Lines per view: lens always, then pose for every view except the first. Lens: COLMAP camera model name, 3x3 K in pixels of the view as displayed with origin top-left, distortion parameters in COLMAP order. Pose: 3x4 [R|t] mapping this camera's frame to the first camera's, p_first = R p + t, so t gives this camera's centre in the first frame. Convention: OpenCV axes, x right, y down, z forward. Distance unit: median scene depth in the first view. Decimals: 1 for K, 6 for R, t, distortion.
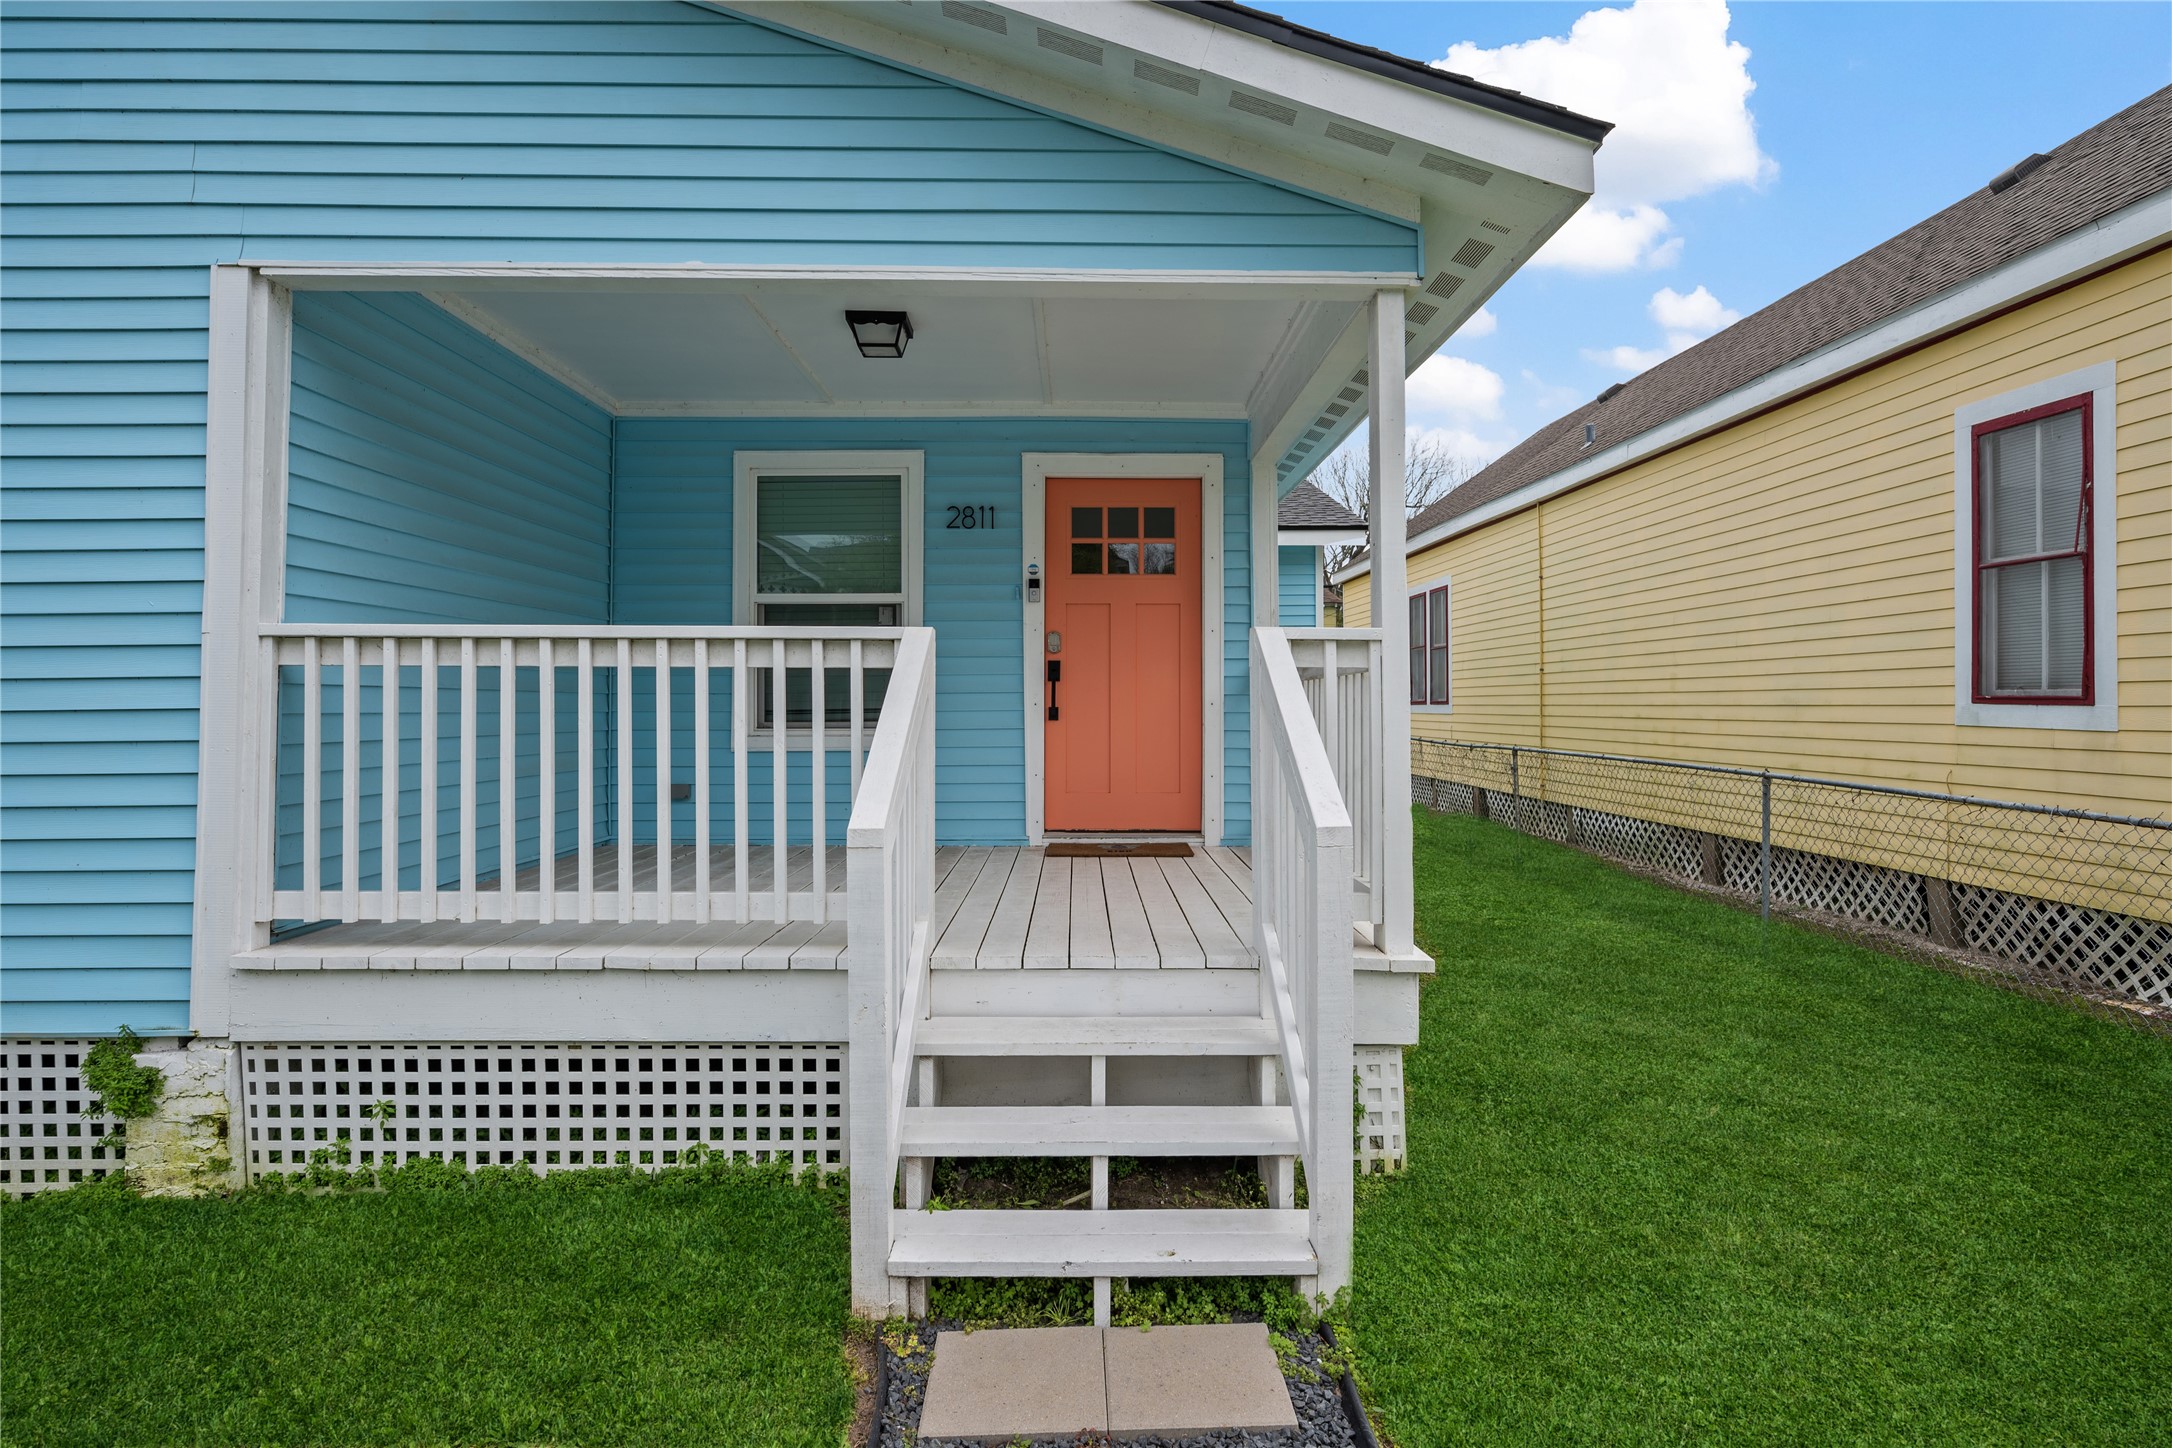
lens RADIAL K [[1148.5, 0, 1120.1], [0, 1148.5, 687.6], [0, 0, 1]] dist [-0.000061, 0.000351]
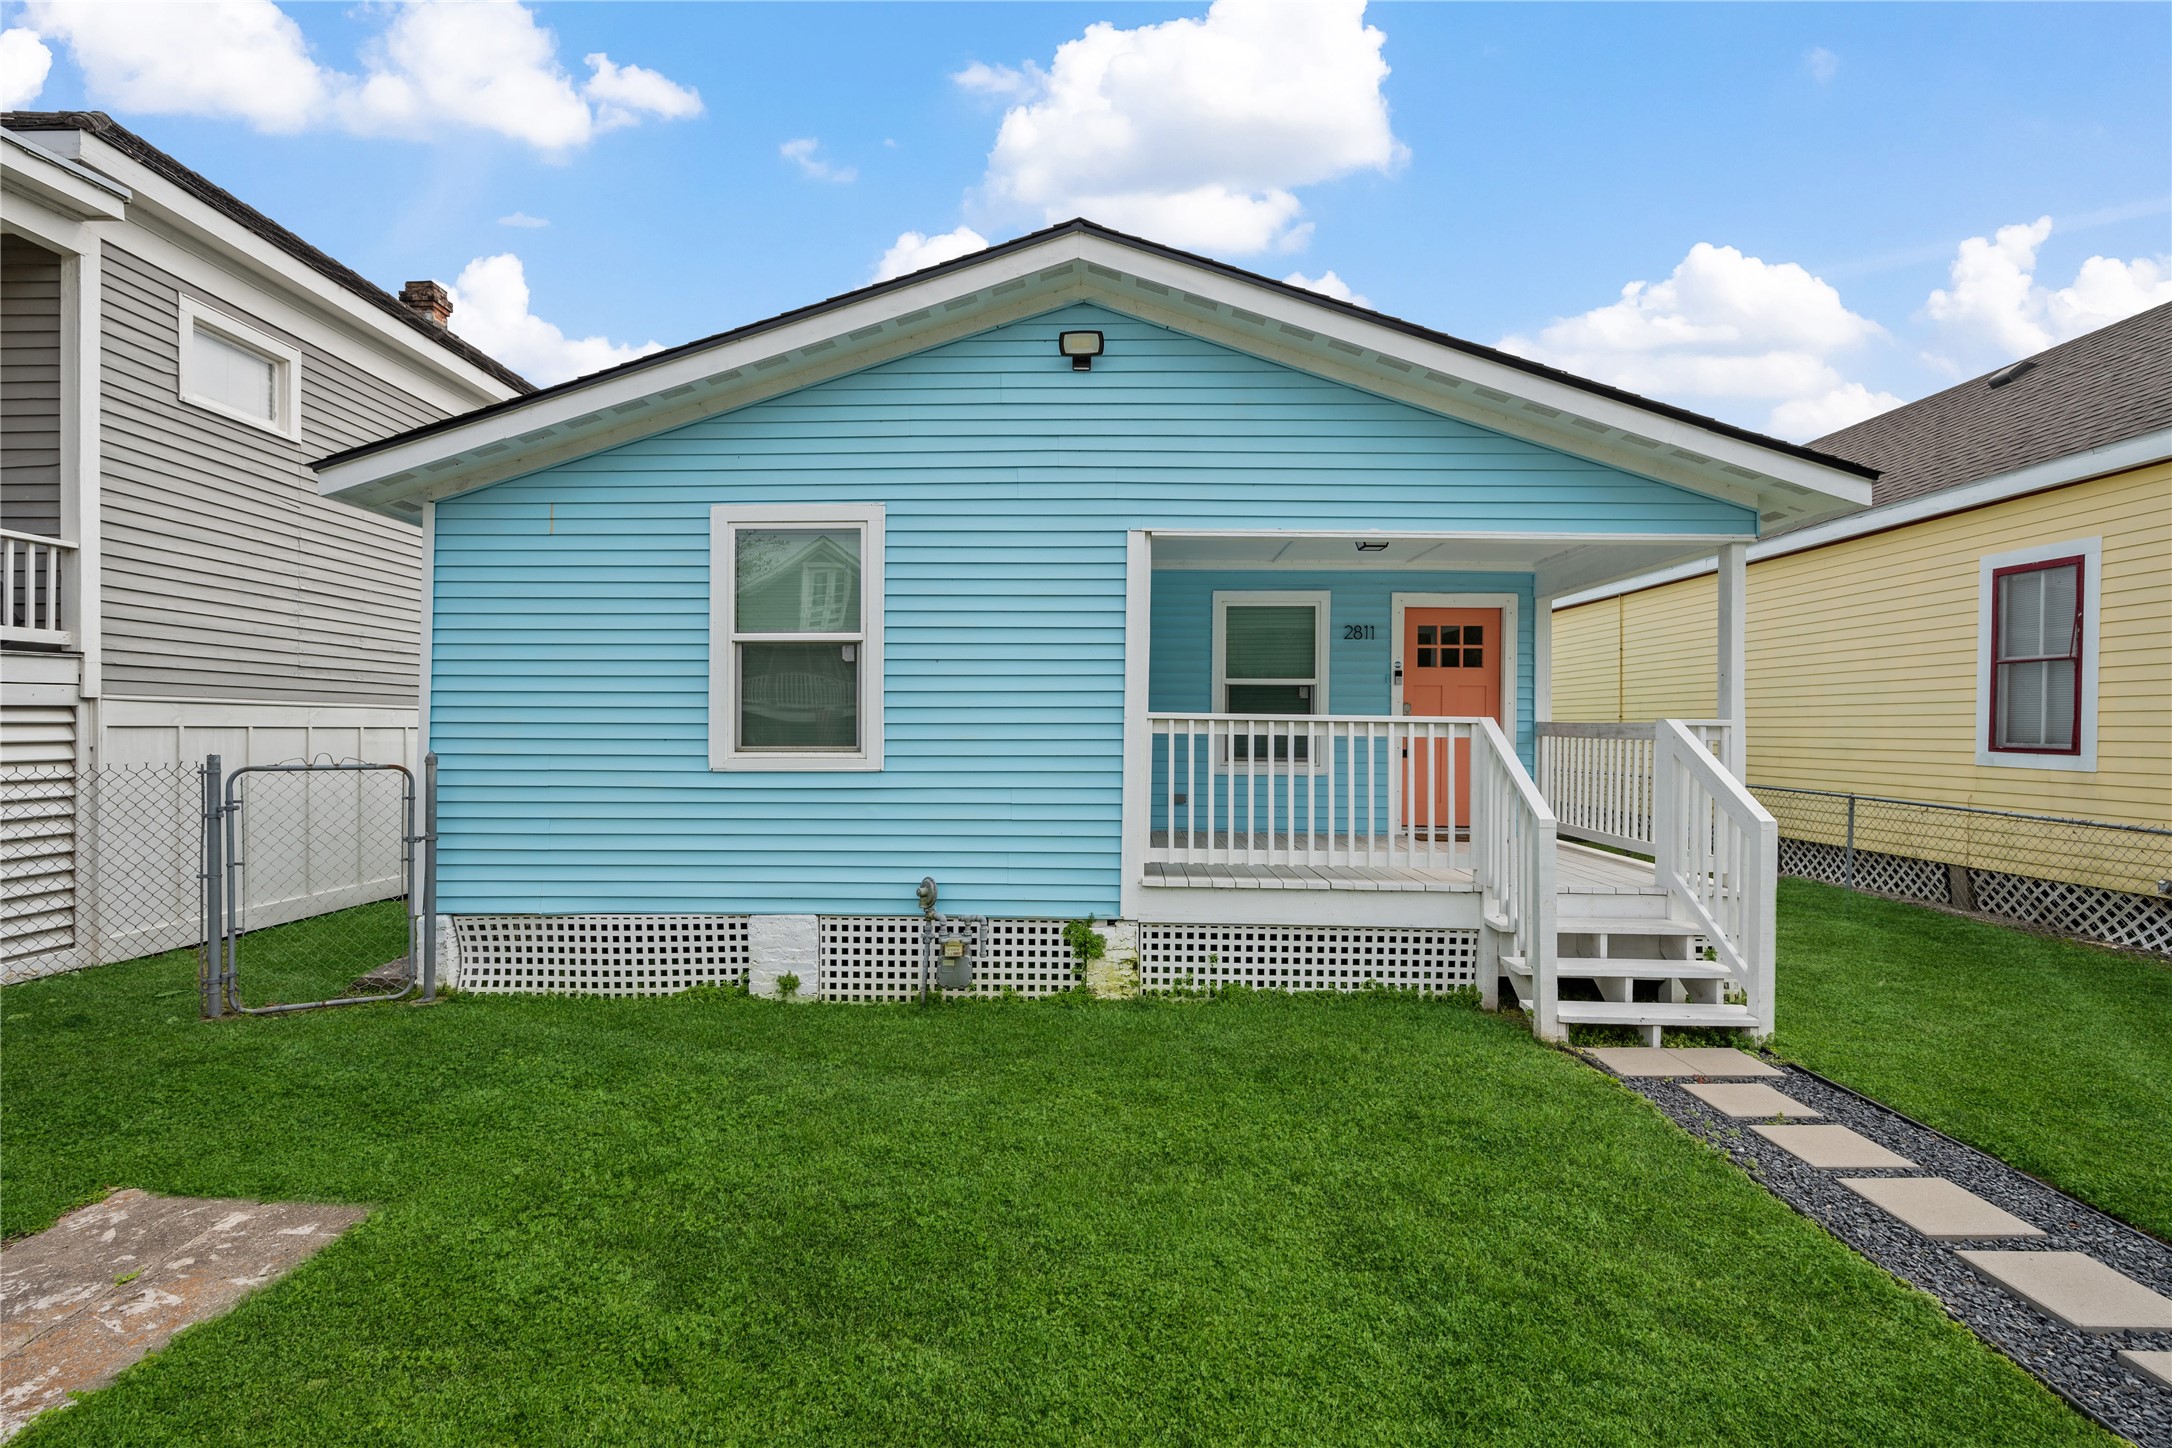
lens RADIAL K [[972.5, 0, 1085.5], [0, 972.5, 731.8], [0, 0, 1]] dist [0.002195, 0.000218]
pose [[0.999010, 0.009032, -0.043569, -0.455556], [-0.008160, 0.999764, 0.020150, -0.032358], [0.043740, -0.019775, 0.998847, -0.392941]]
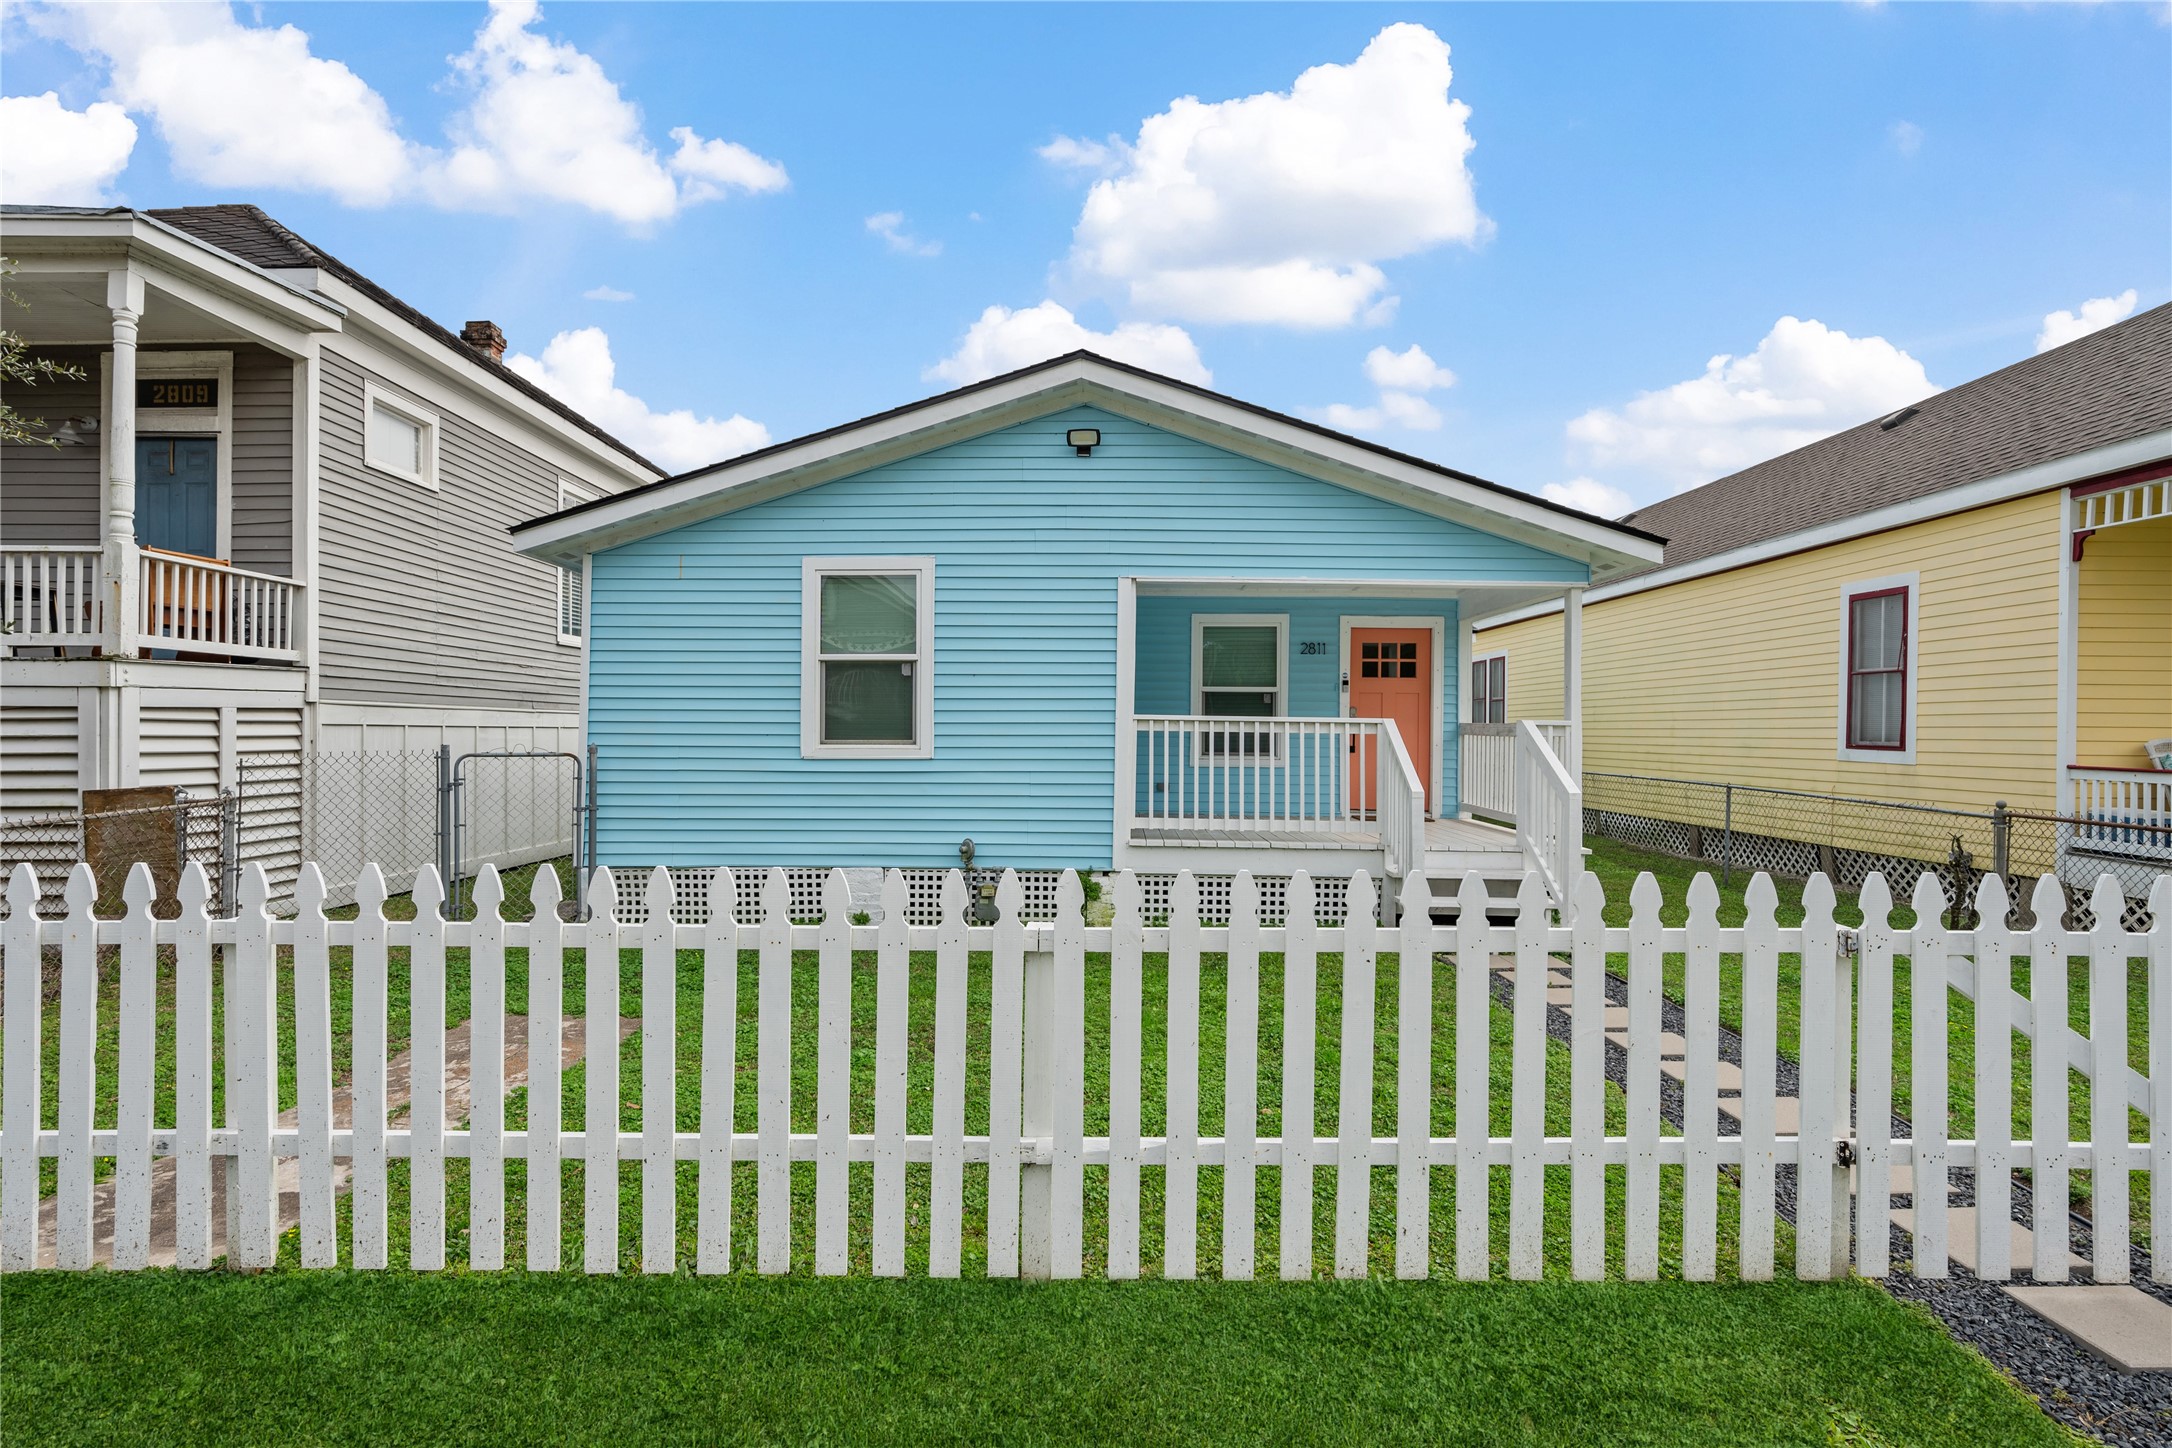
lens RADIAL K [[1062.2, 0, 1085.2], [0, 1062.2, 731.6], [0, 0, 1]] dist [0.001128, 0.002612]
pose [[0.999101, 0.010339, -0.041101, -0.441730], [-0.009669, 0.999818, 0.016467, -0.032858], [0.041264, -0.016055, 0.999019, -0.823722]]
